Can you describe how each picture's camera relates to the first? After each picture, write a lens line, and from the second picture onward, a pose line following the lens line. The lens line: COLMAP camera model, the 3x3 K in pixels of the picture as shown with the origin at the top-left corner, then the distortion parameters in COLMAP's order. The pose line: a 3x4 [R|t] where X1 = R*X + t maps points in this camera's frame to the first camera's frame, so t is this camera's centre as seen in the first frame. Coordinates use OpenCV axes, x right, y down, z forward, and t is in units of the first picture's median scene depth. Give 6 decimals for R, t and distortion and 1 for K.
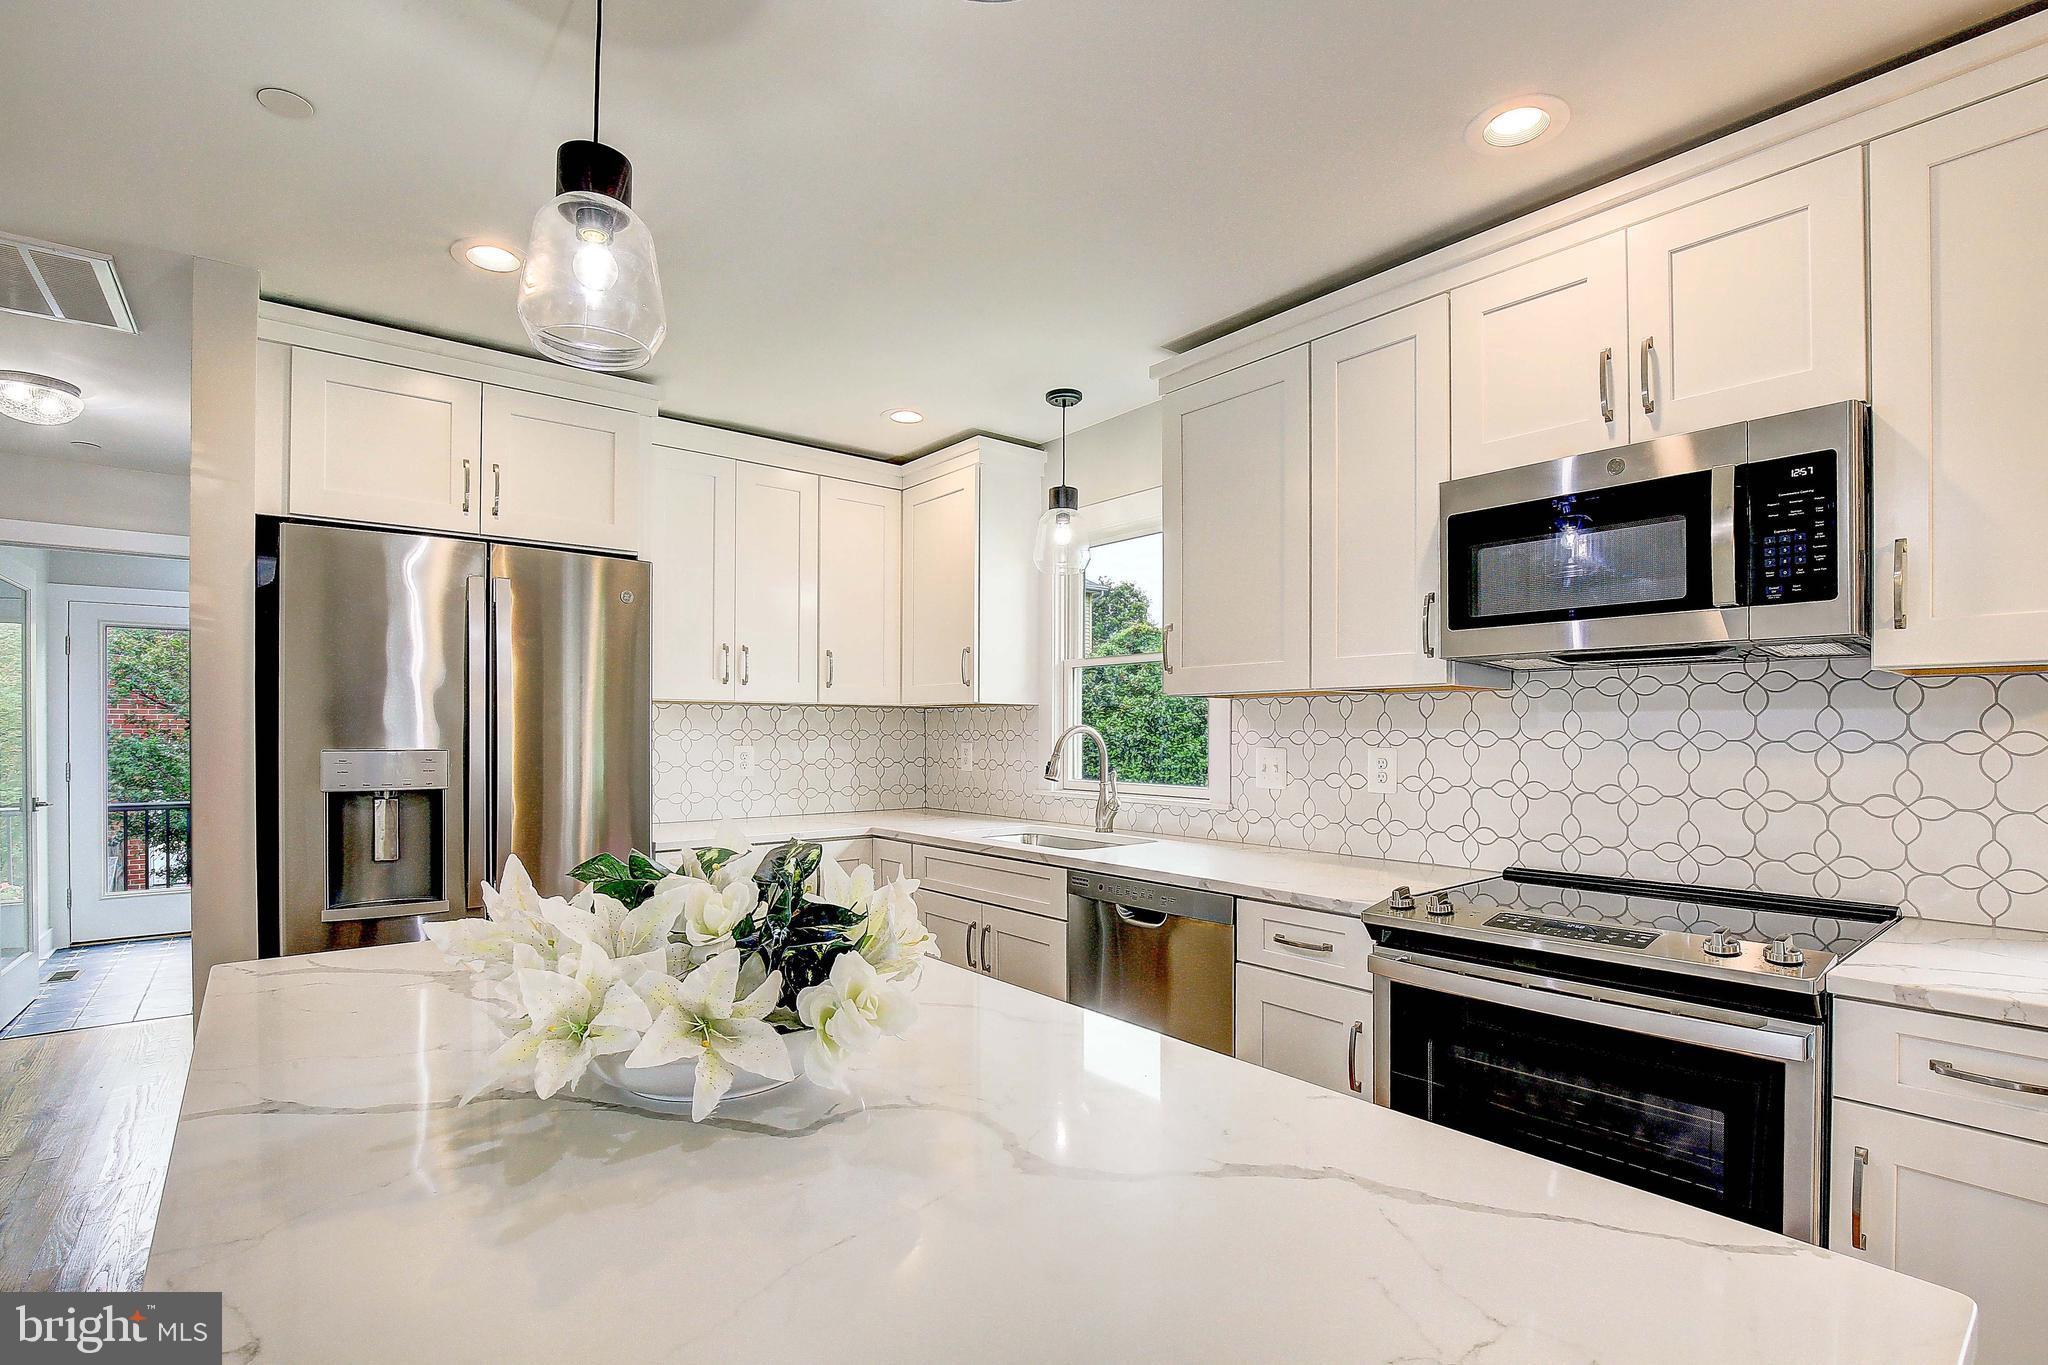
lens RADIAL K [[959.0, 0, 1052.6], [0, 959.0, 729.4], [0, 0, 1]] dist [-0.030920, 0.000129]
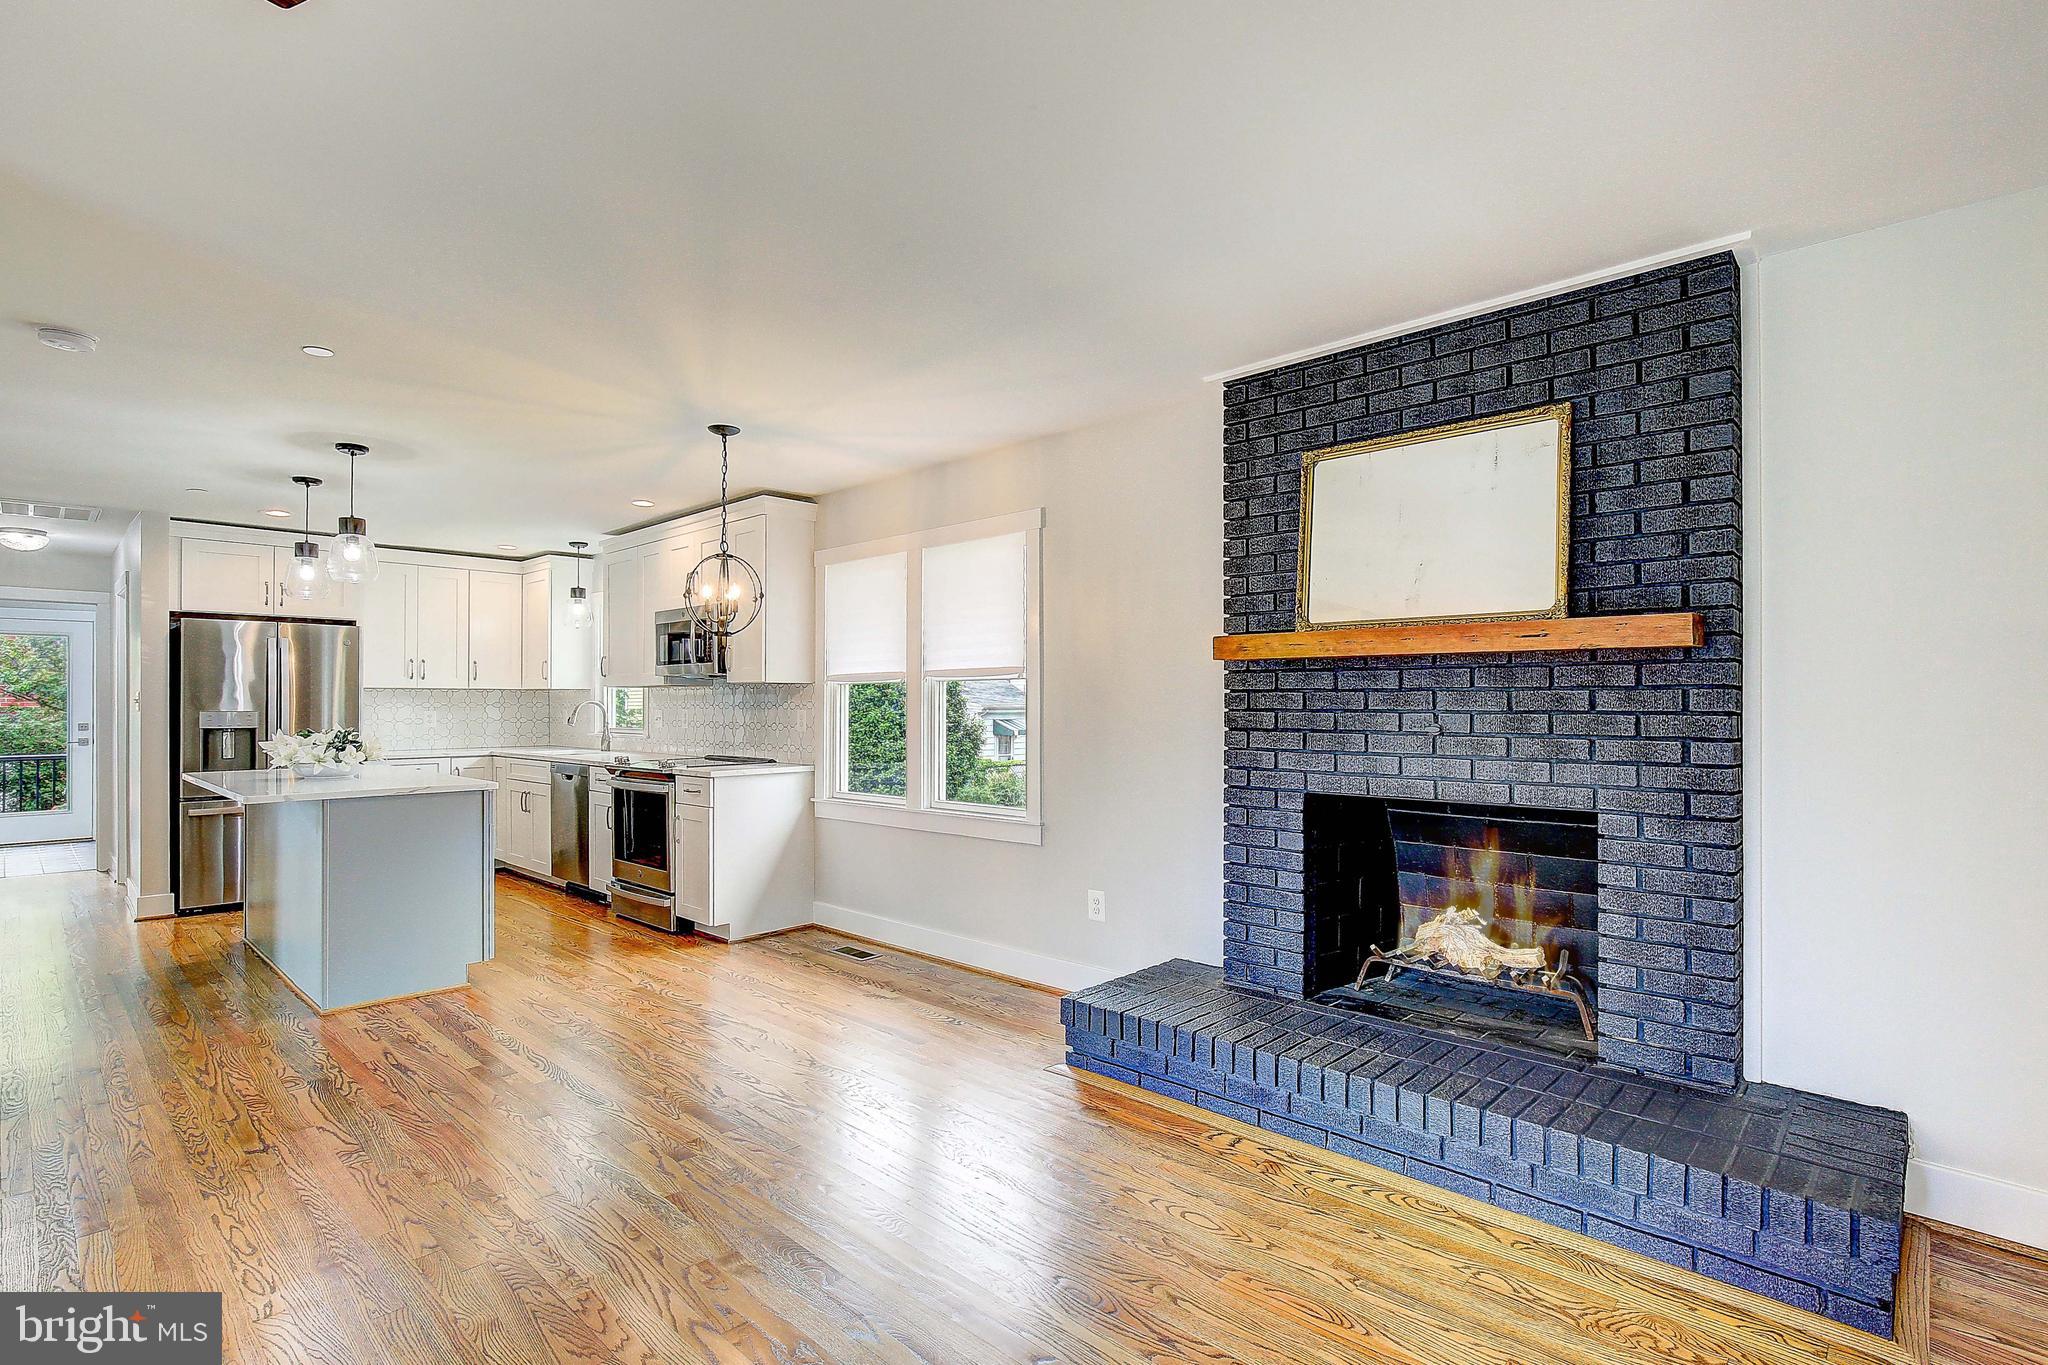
lens RADIAL K [[988.1, 0, 1055.9], [0, 988.1, 694.6], [0, 0, 1]] dist [-0.002224, -0.000288]
pose [[0.992536, -0.002066, 0.121937, 0.914335], [0.002859, 0.999976, -0.006328, 0.001477], [-0.121921, 0.006630, 0.992518, -1.487356]]
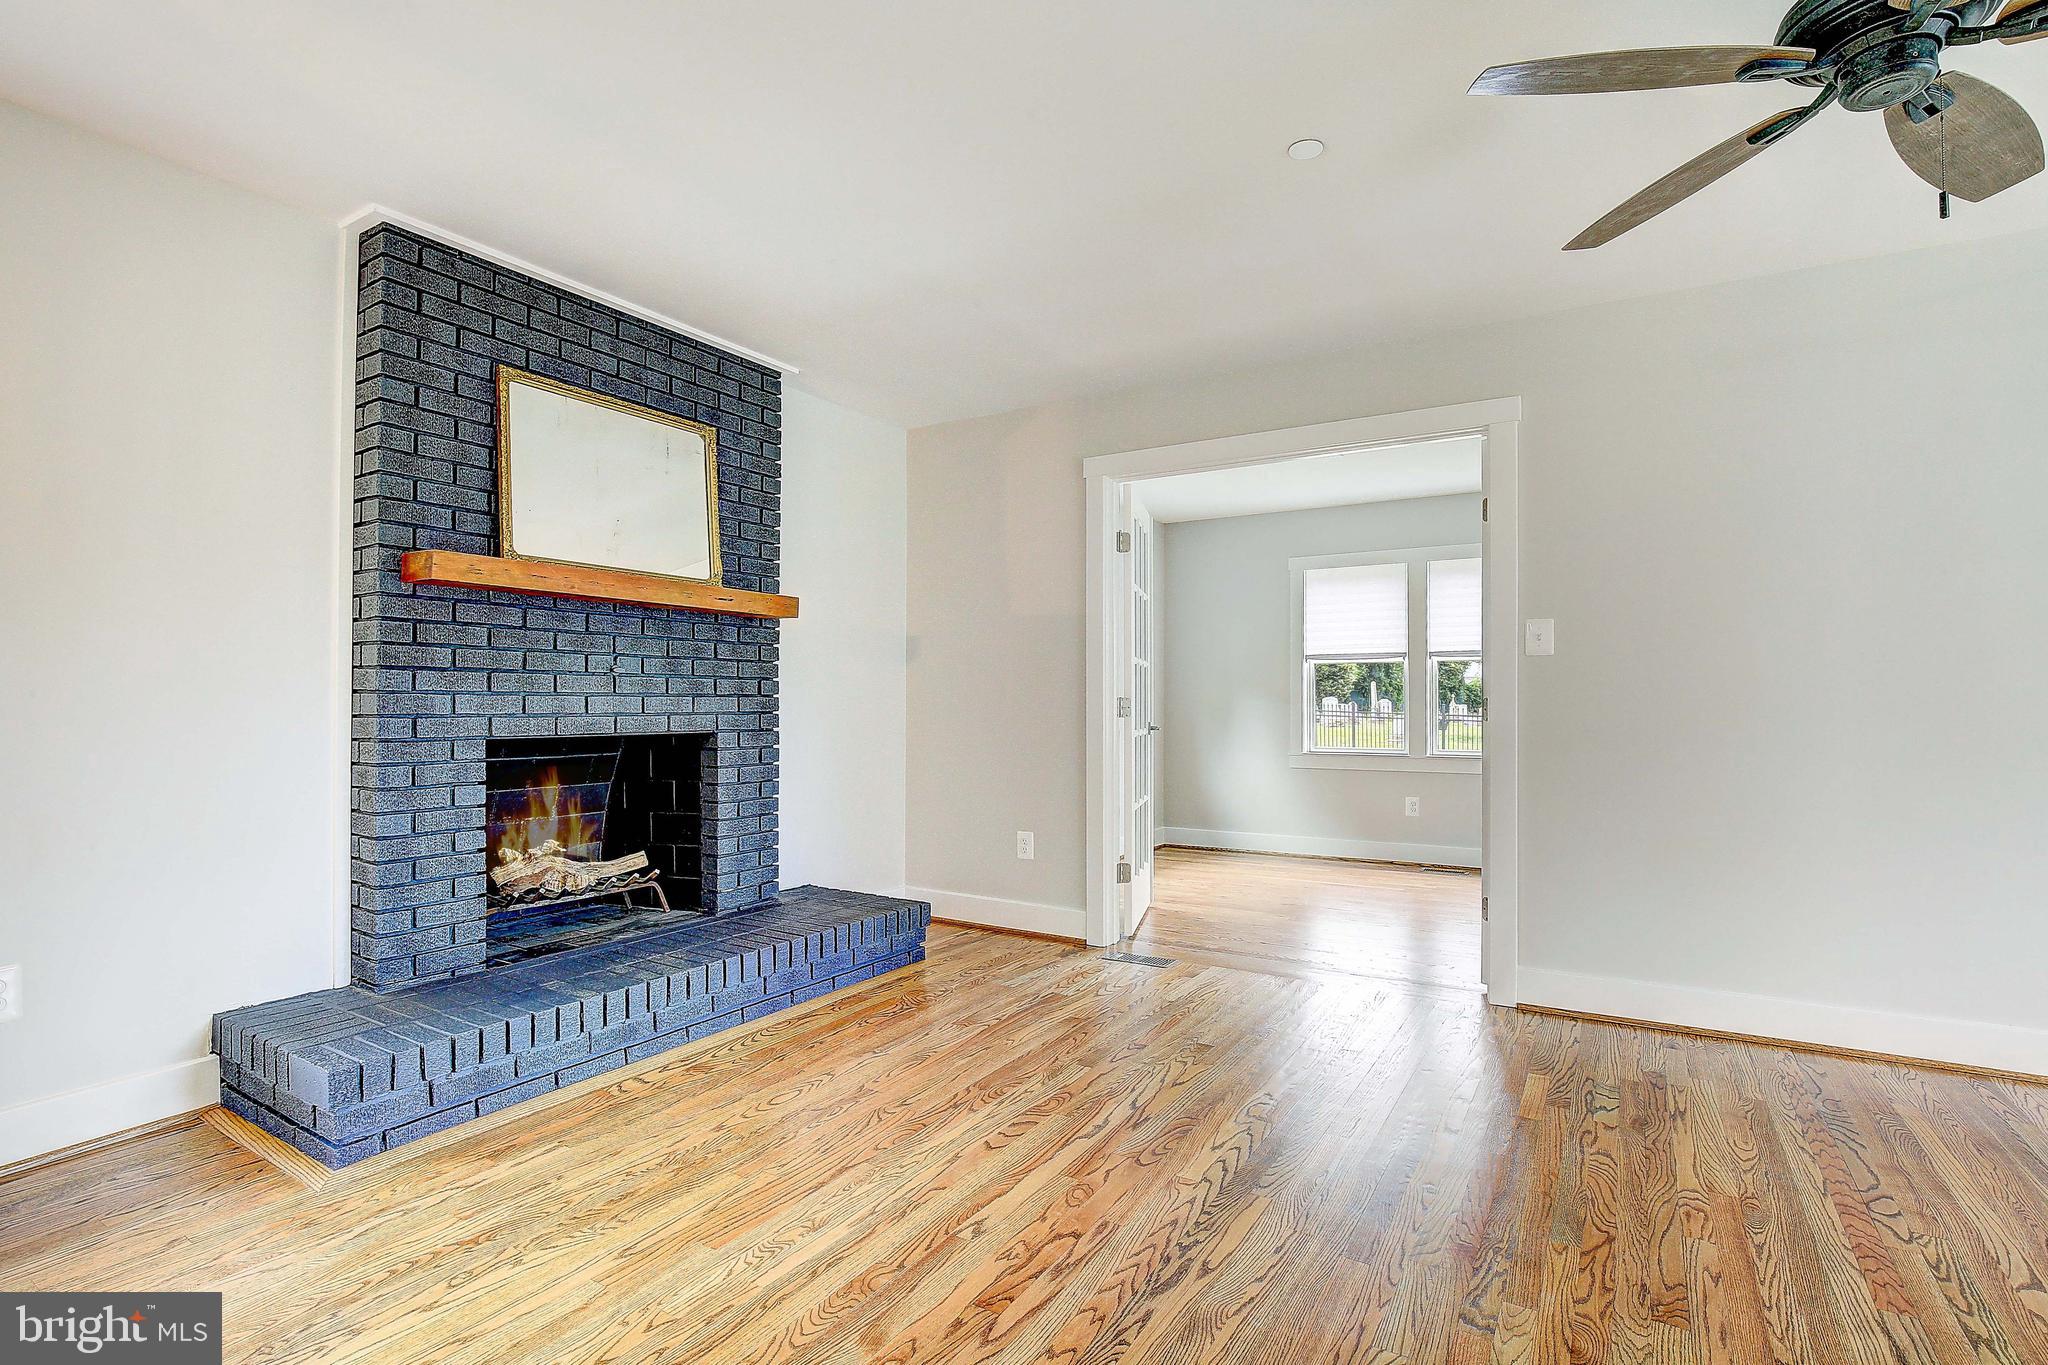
lens RADIAL K [[988.9, 0, 1041.5], [0, 988.9, 696.5], [0, 0, 1]] dist [-0.031850, 0.000151]
pose [[-0.330264, 0.001193, 0.943888, 0.168246], [-0.006477, 0.999973, -0.003530, 0.065413], [-0.943866, -0.007279, -0.330247, -0.574284]]
